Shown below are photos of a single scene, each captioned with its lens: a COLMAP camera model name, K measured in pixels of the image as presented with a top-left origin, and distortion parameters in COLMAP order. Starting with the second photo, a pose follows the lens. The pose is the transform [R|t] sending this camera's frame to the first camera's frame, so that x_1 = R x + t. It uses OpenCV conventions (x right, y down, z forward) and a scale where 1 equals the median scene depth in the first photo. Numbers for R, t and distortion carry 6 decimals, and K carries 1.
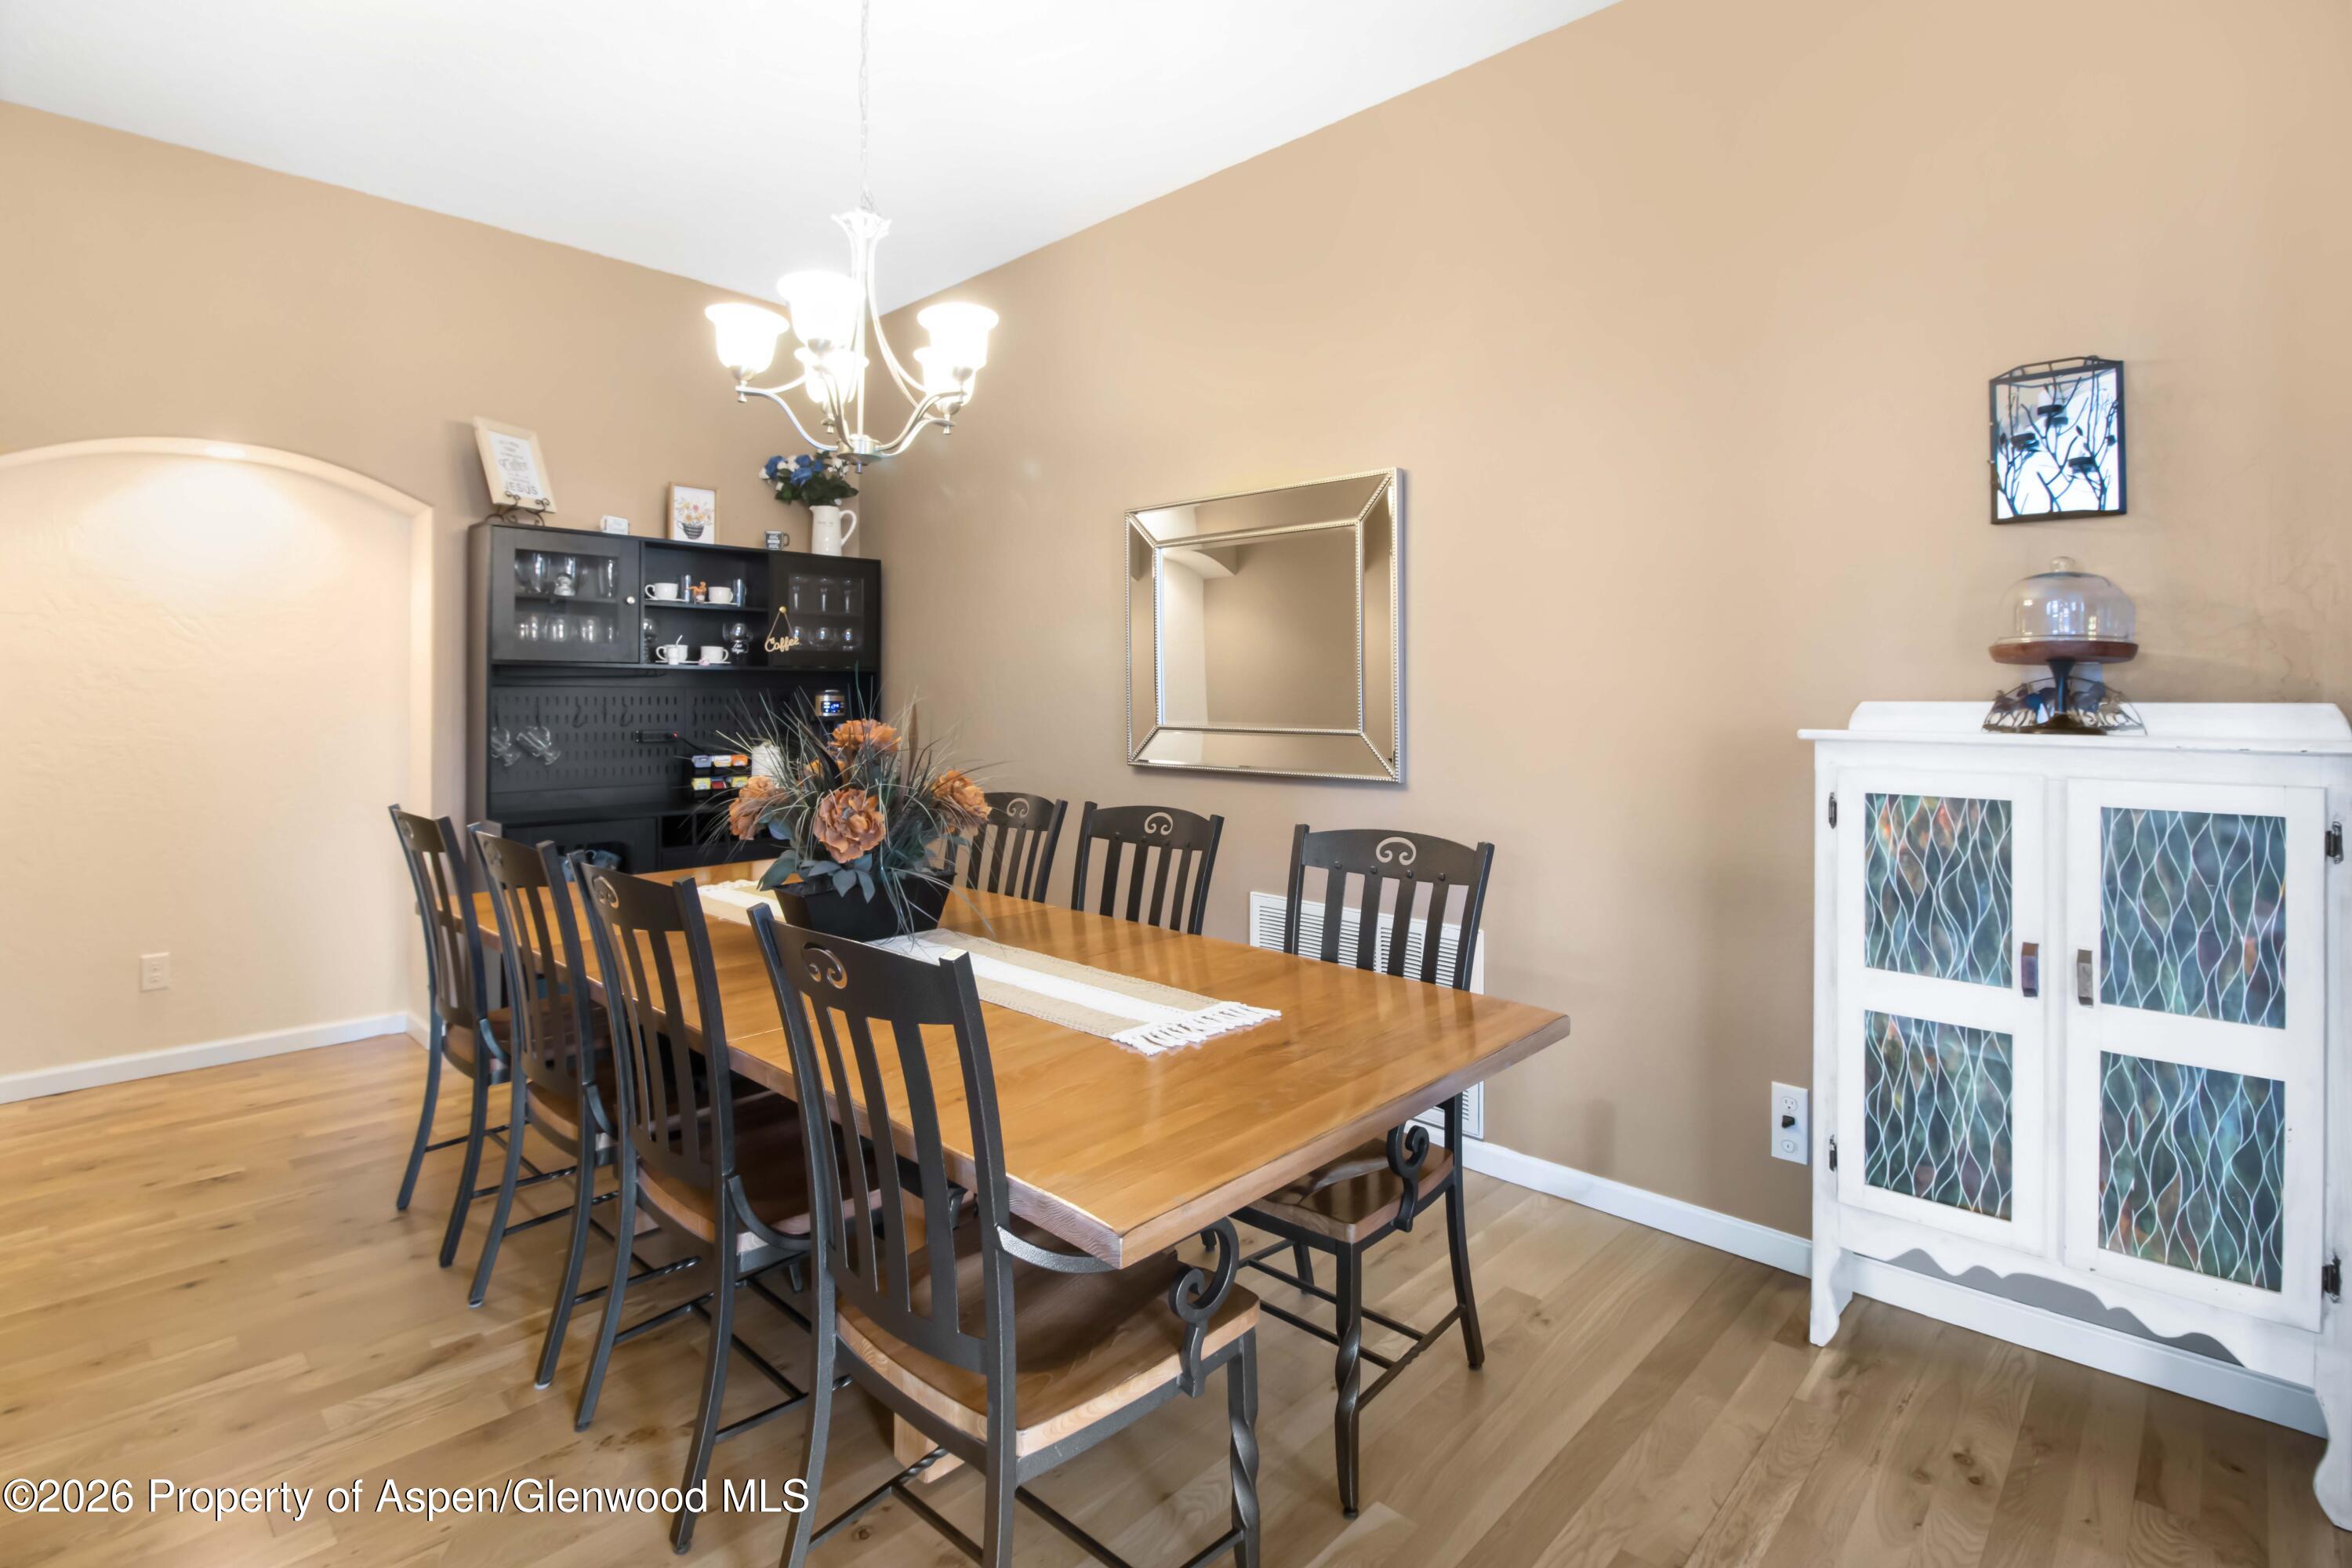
lens RADIAL K [[1118.1, 0, 1173.1], [0, 1118.1, 693.3], [0, 0, 1]] dist [-0.009314, -0.000203]
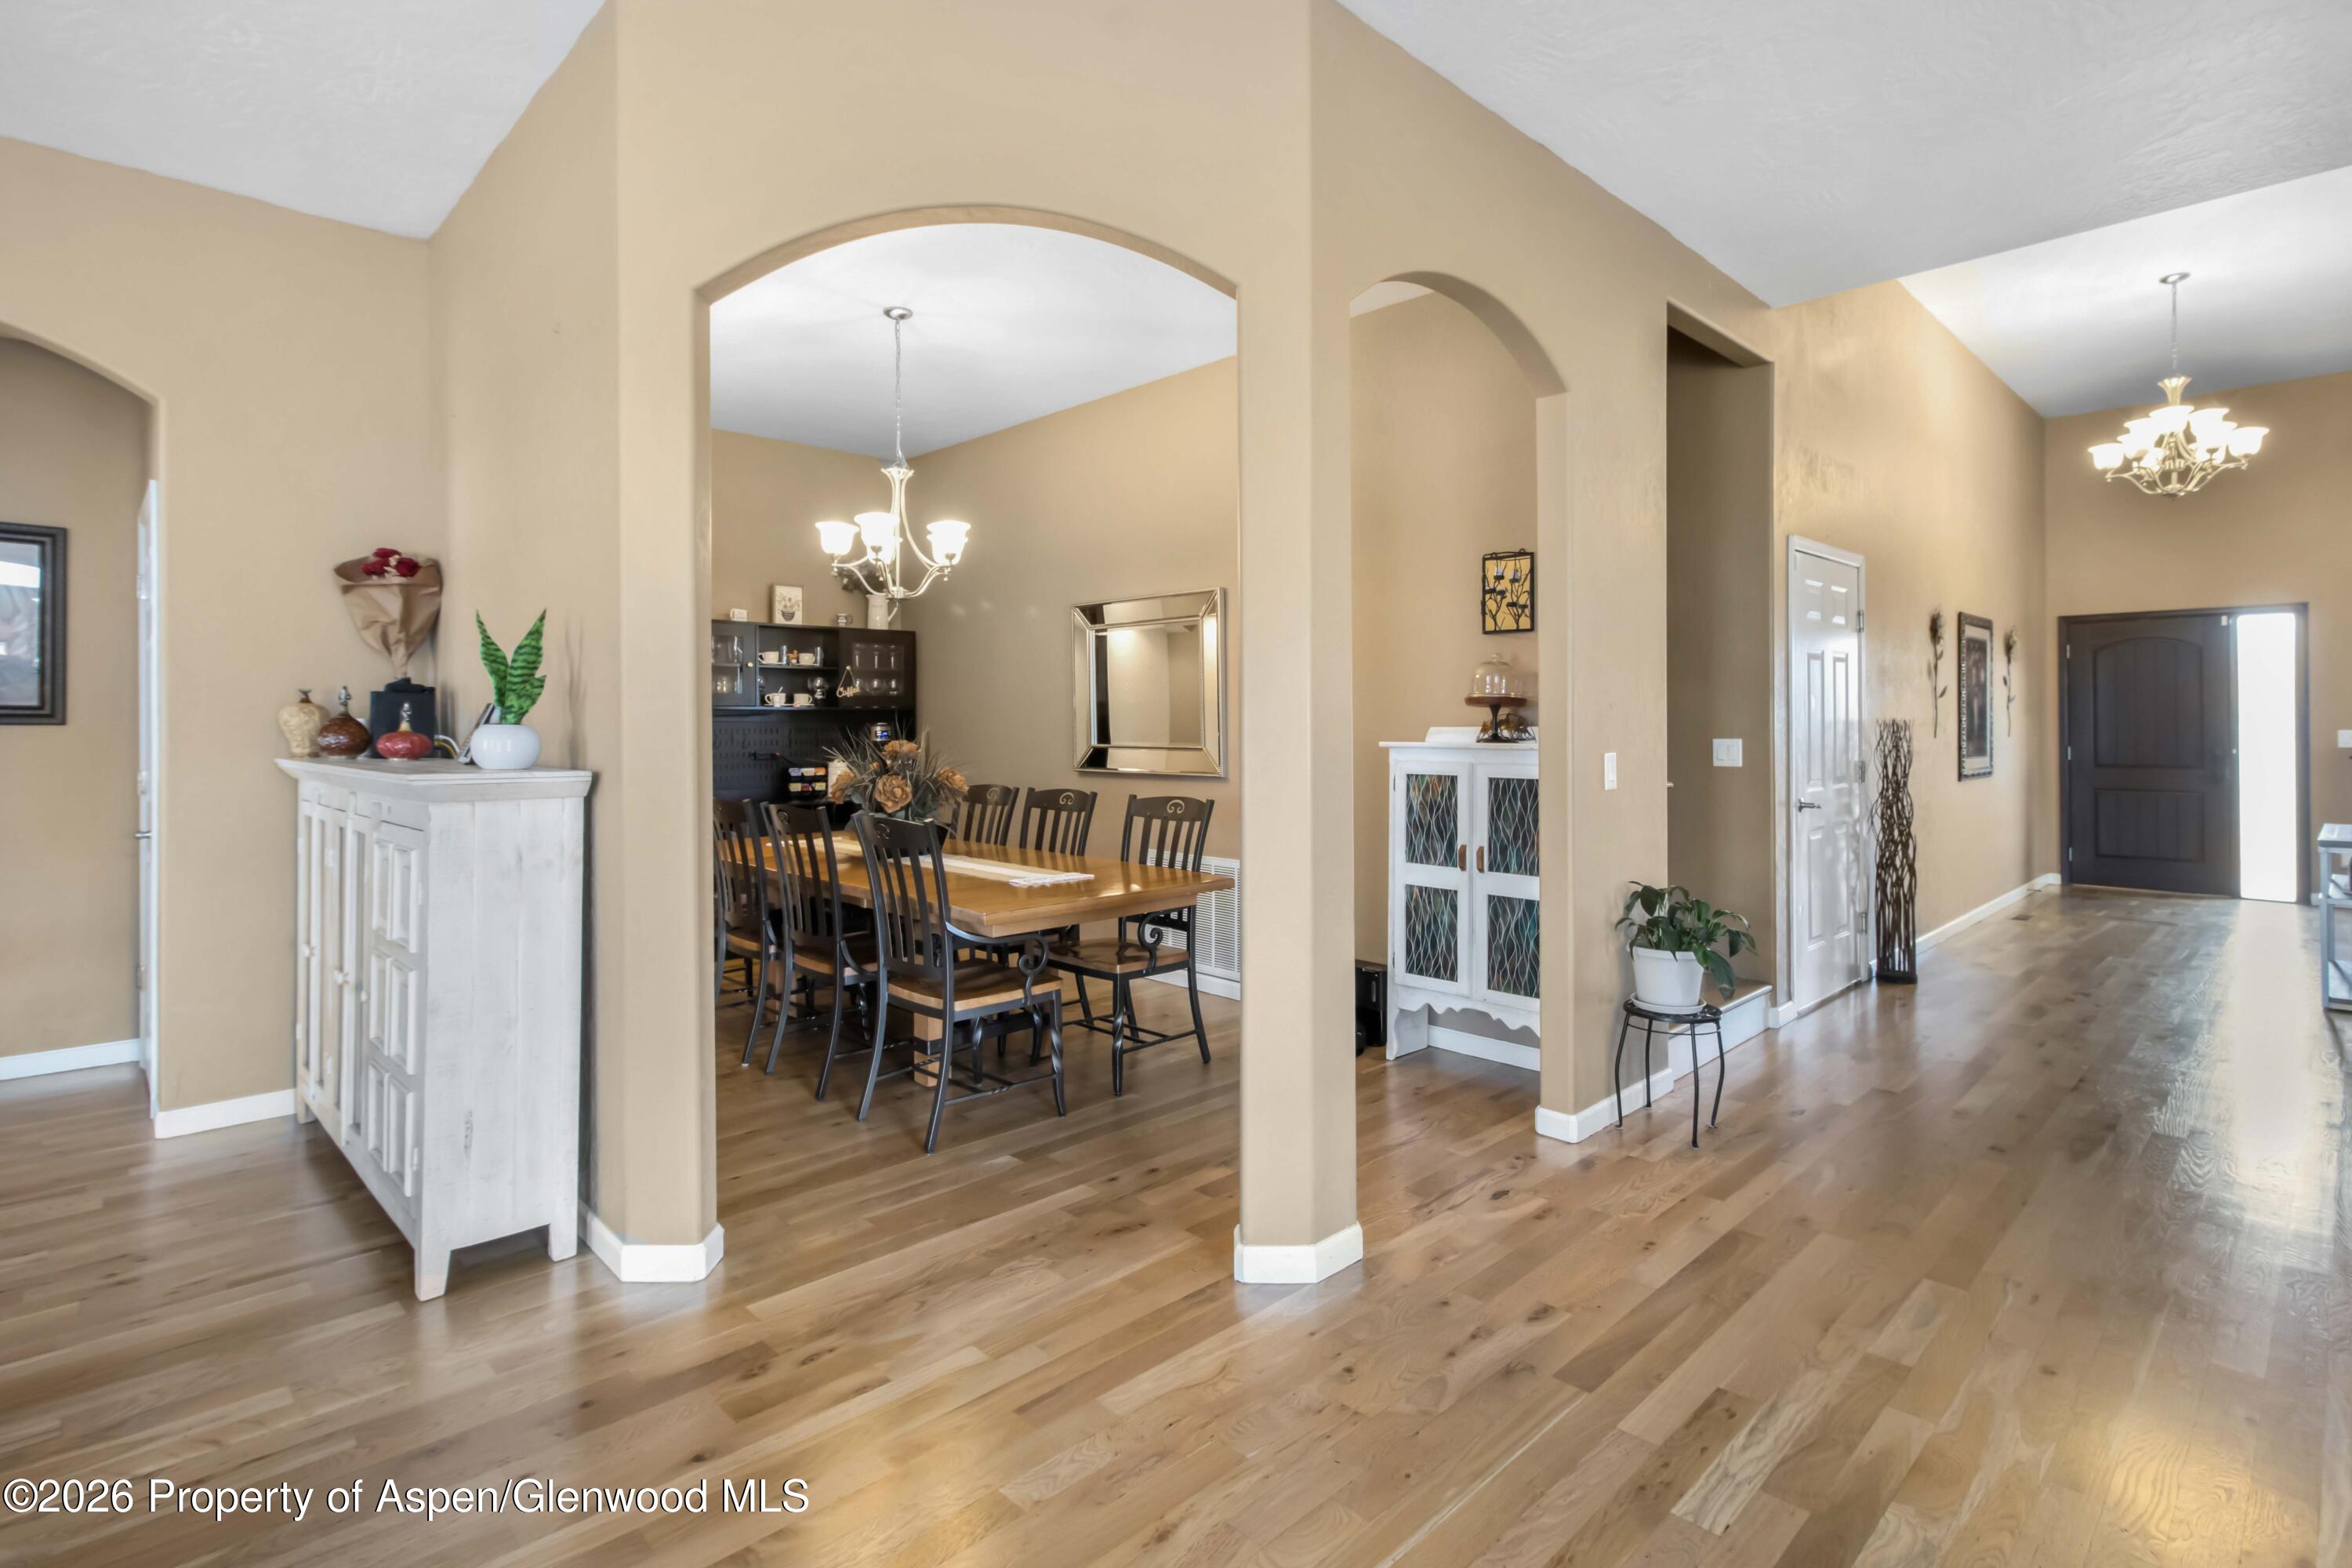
lens RADIAL K [[1122.2, 0, 1173.8], [0, 1122.2, 725.2], [0, 0, 1]] dist [0.001002, 0.000130]
pose [[0.999161, -0.006402, -0.040442, 0.260721], [0.006528, 0.999974, 0.002989, -0.003953], [0.040421, -0.003250, 0.999177, -0.873272]]
